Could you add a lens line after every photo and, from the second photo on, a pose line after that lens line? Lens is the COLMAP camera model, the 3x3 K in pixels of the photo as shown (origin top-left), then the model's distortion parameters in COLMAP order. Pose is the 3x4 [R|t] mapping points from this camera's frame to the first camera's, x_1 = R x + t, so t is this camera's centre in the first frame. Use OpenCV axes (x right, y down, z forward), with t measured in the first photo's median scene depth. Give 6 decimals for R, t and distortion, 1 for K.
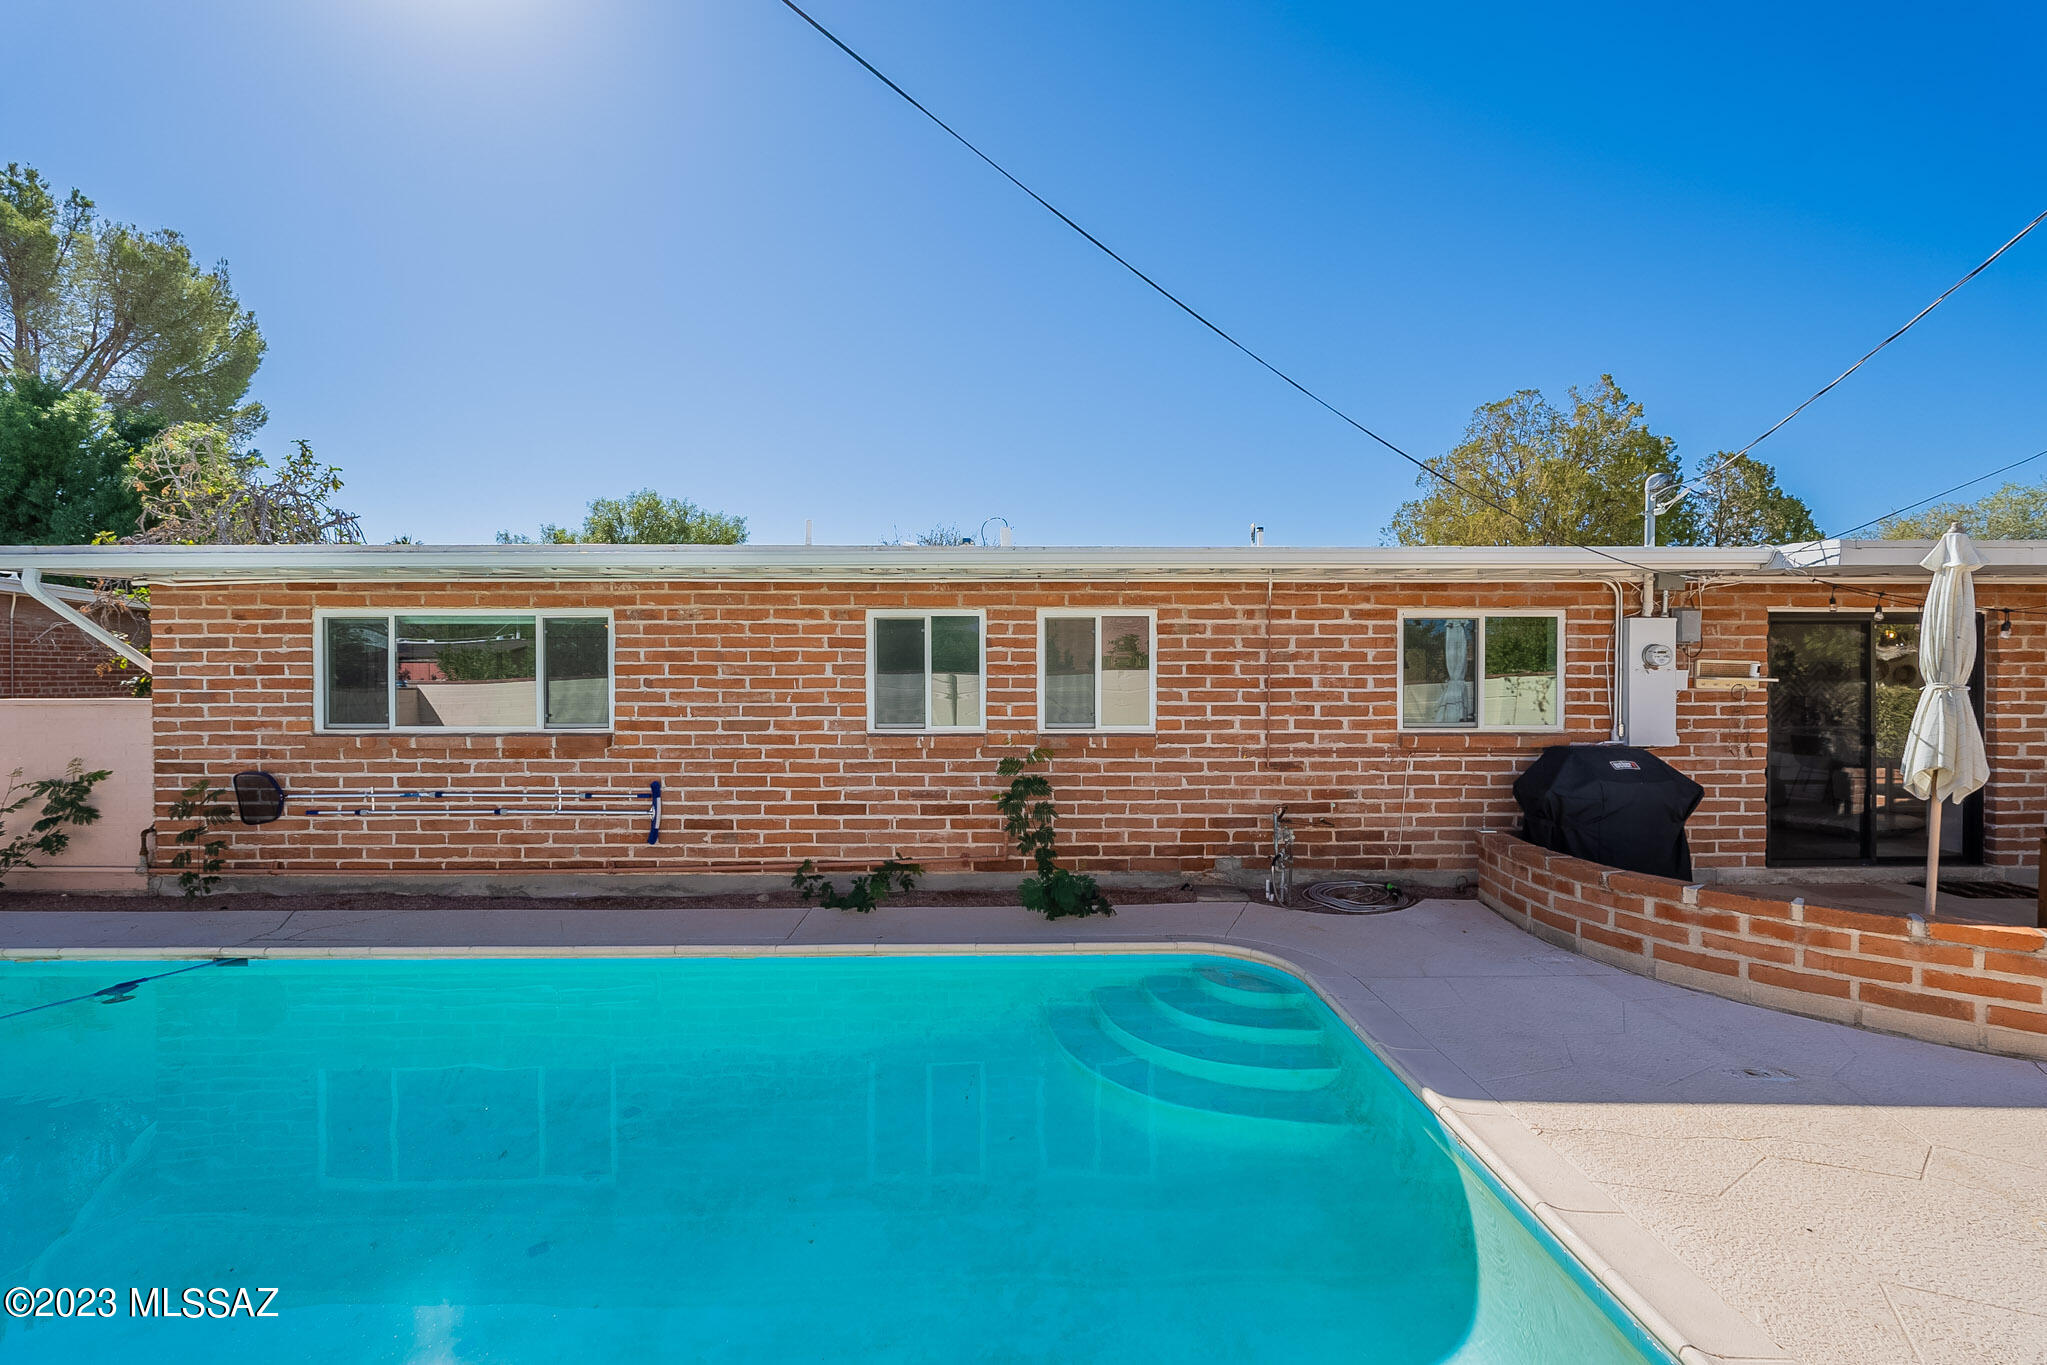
lens RADIAL K [[907.1, 0, 1015.9], [0, 907.1, 688.2], [0, 0, 1]] dist [-0.008120, 0.000551]
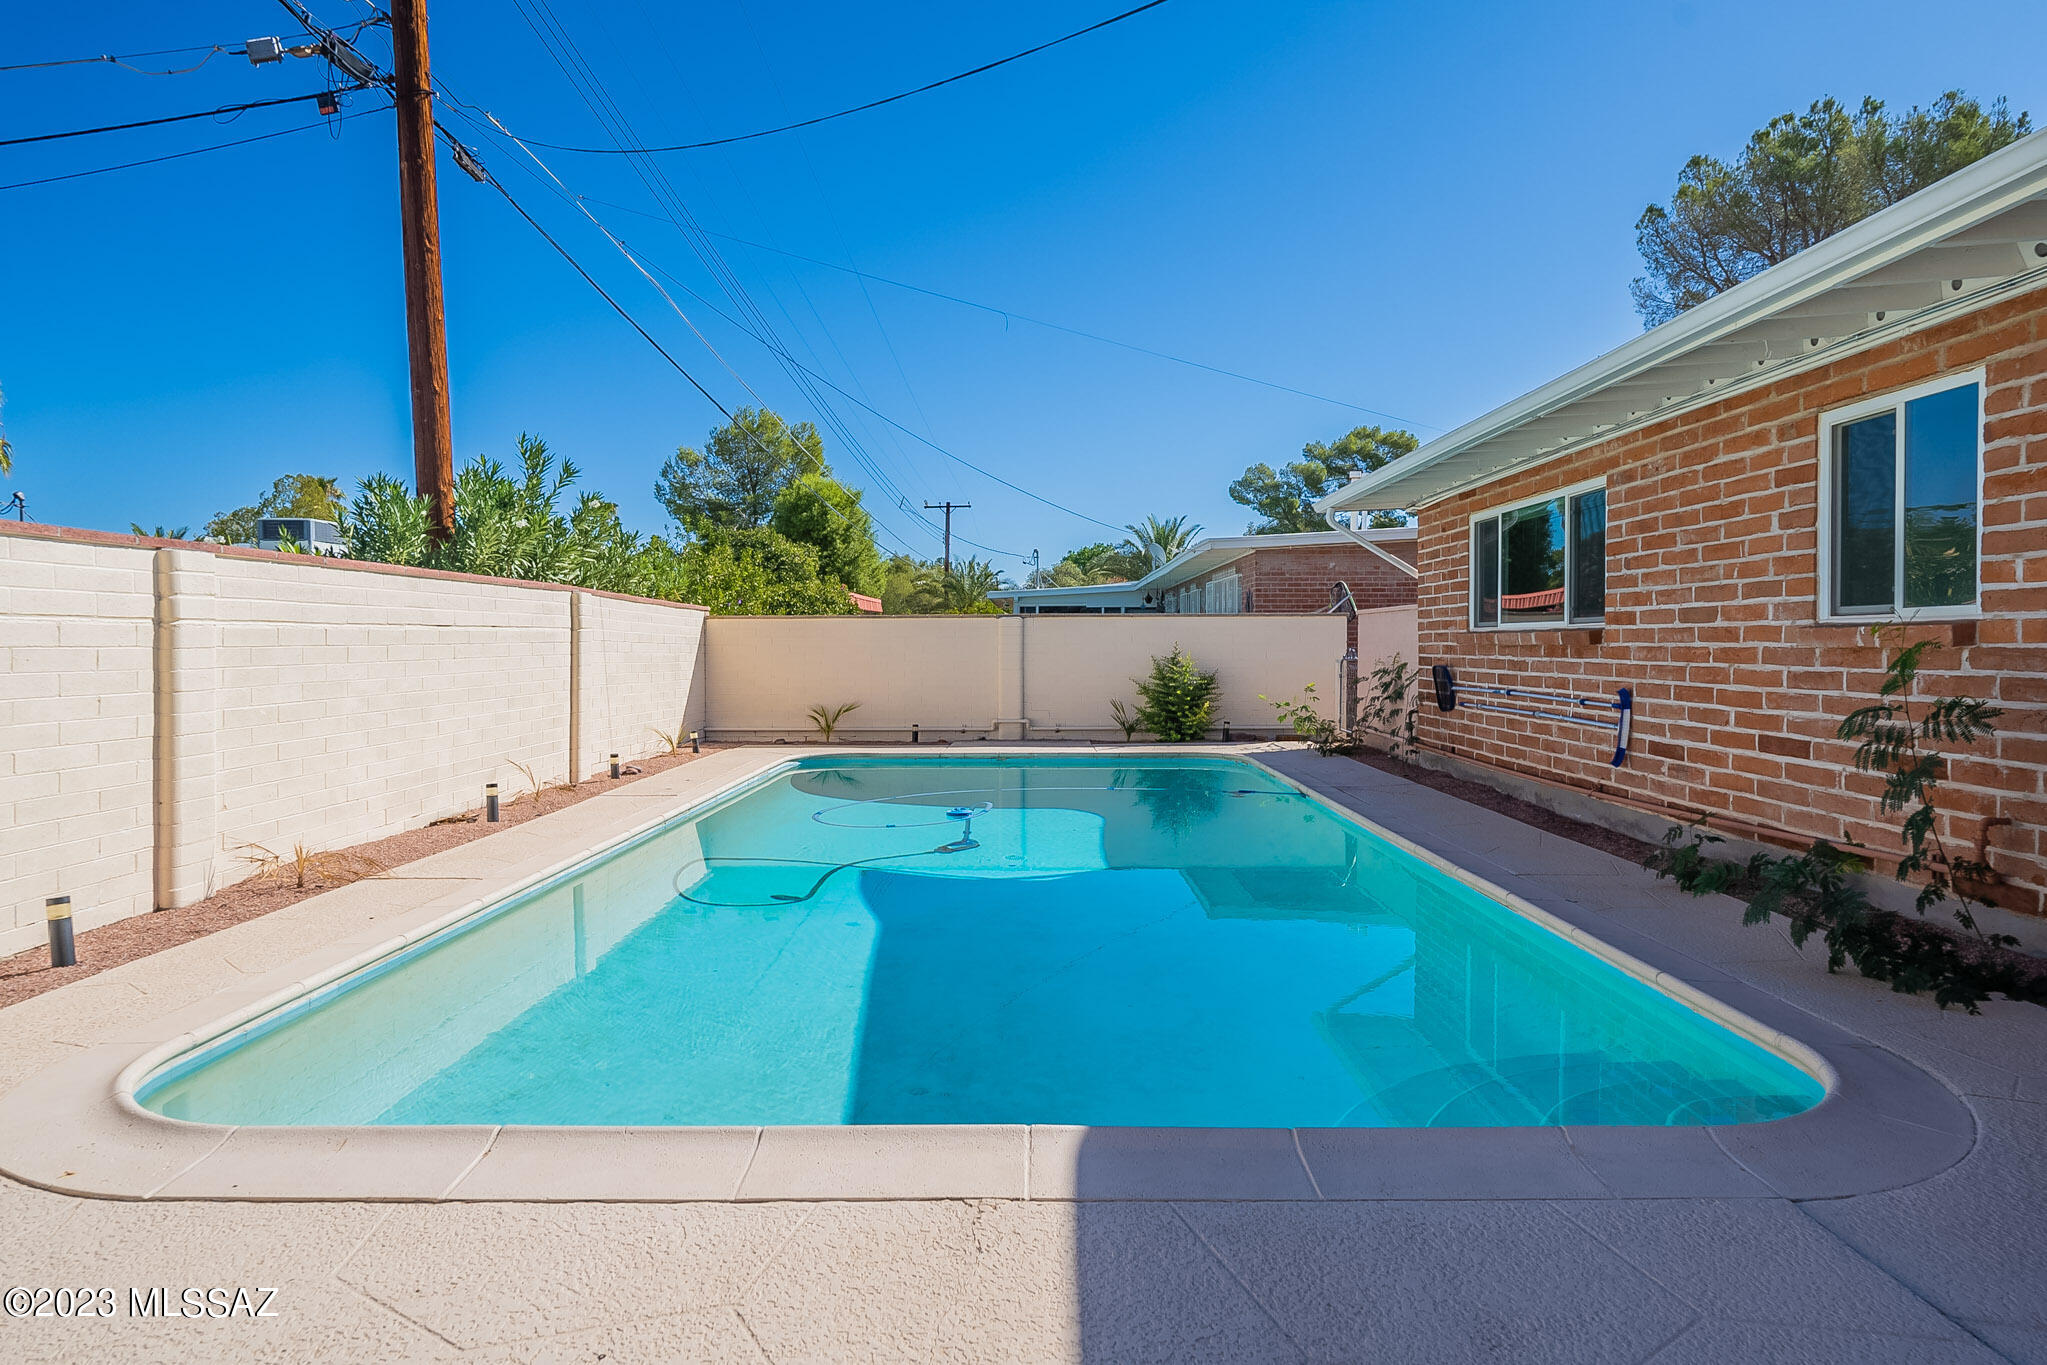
lens RADIAL K [[1128.0, 0, 1011.9], [0, 1128.0, 678.9], [0, 0, 1]] dist [-0.000625, -0.003962]
pose [[-0.039454, 0.032931, -0.998679, 0.597913], [-0.006536, 0.999427, 0.033214, 0.065366], [0.999200, 0.007838, -0.039216, 0.503289]]
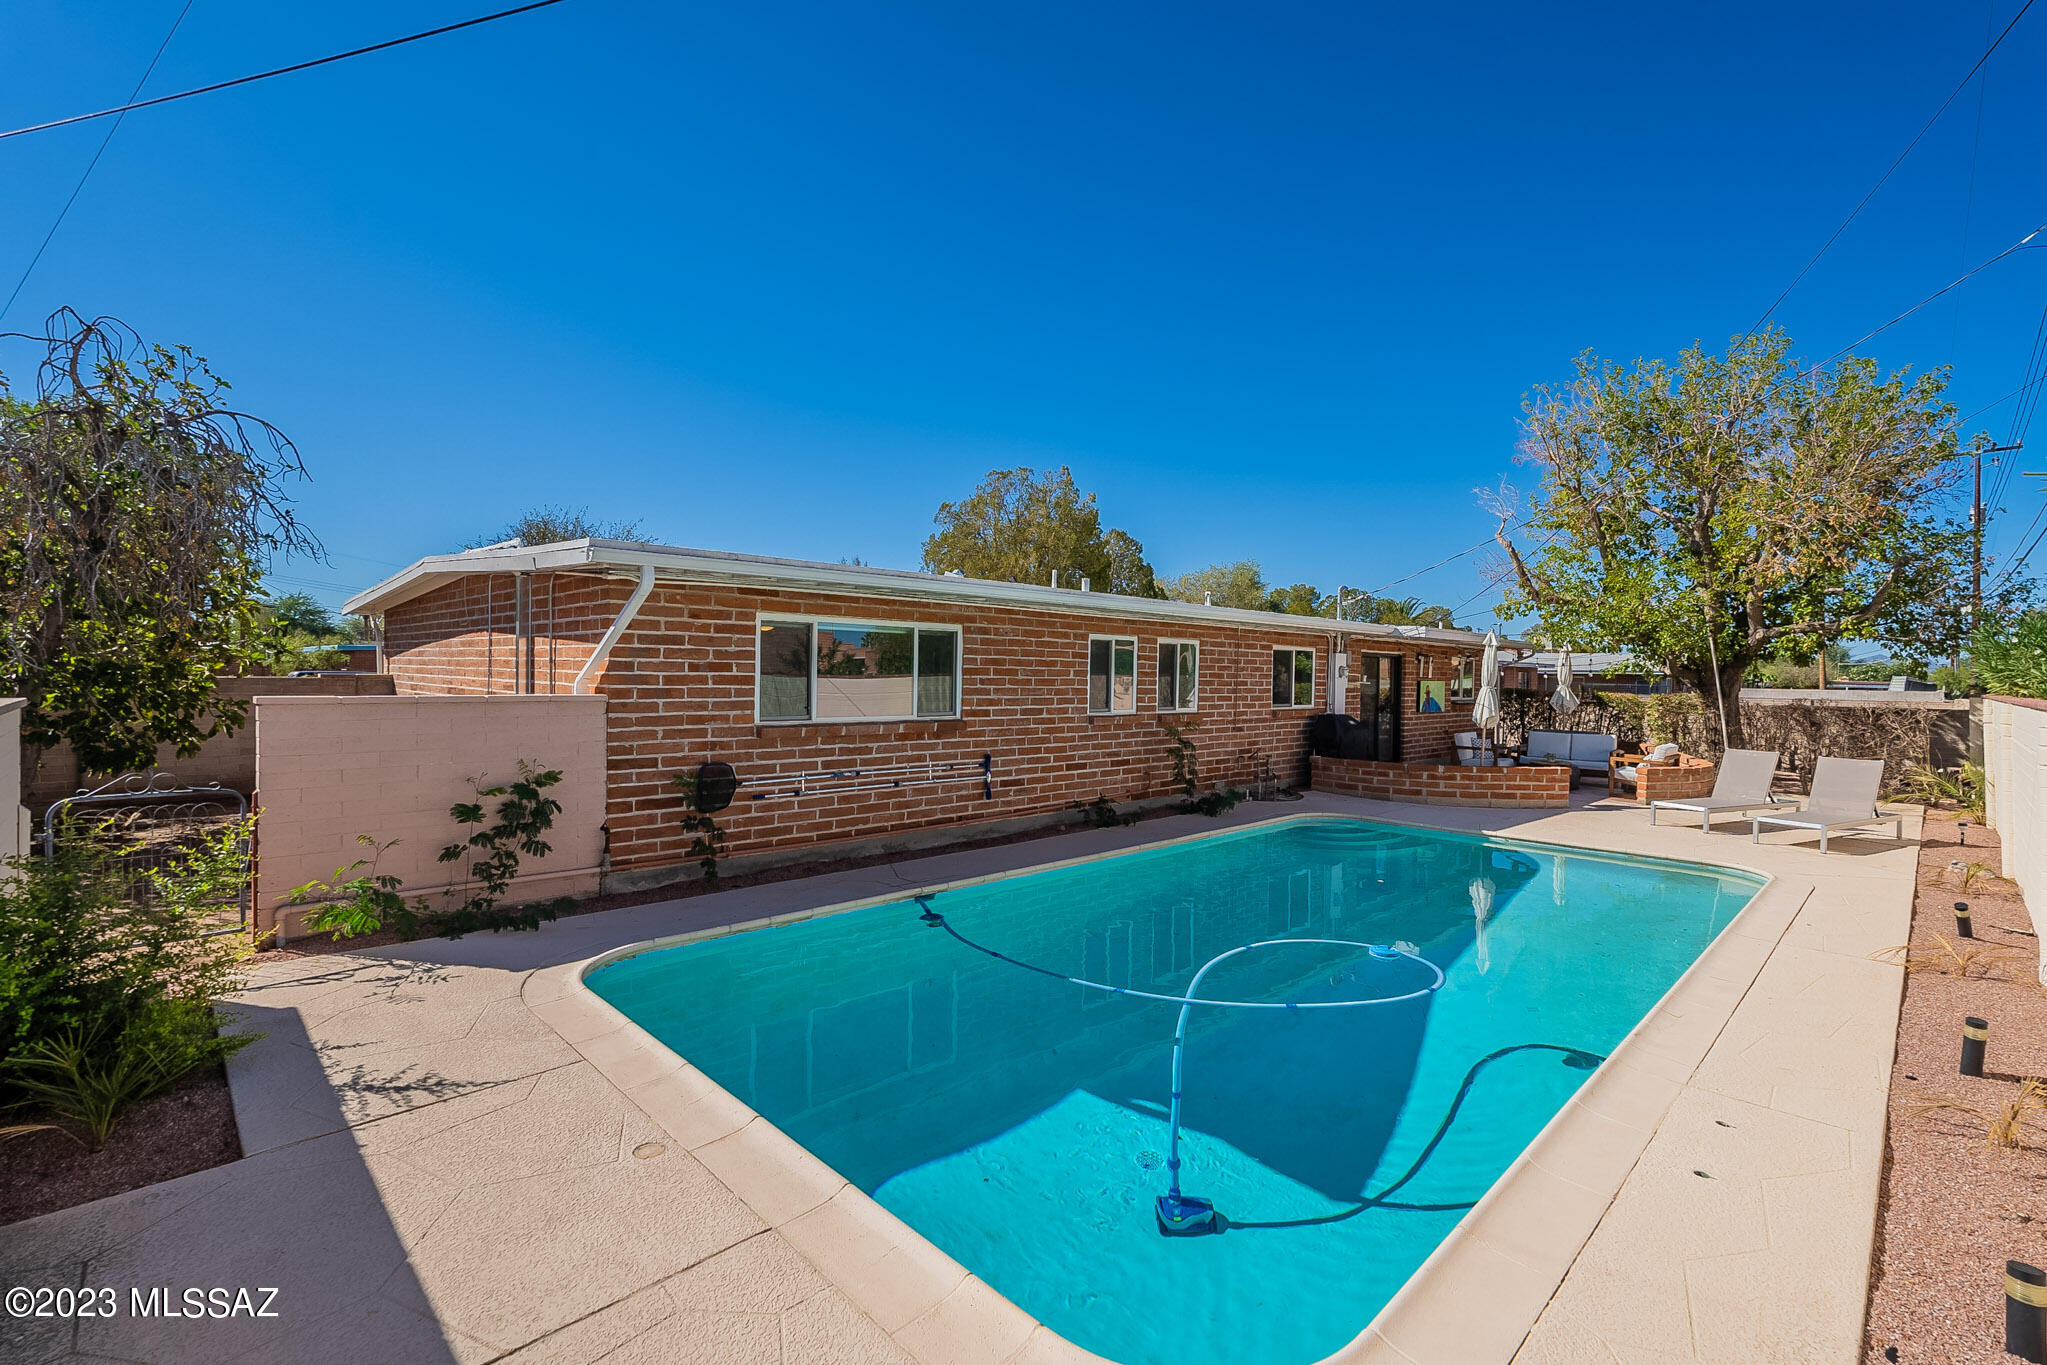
lens RADIAL K [[907.1, 0, 1022.3], [0, 907.1, 688.9], [0, 0, 1]] dist [-0.008120, 0.000551]
pose [[0.725715, 0.000204, 0.687995, -1.290662], [-0.003543, 0.999988, 0.003441, 0.000646], [-0.687986, -0.004935, 0.725707, -0.025196]]
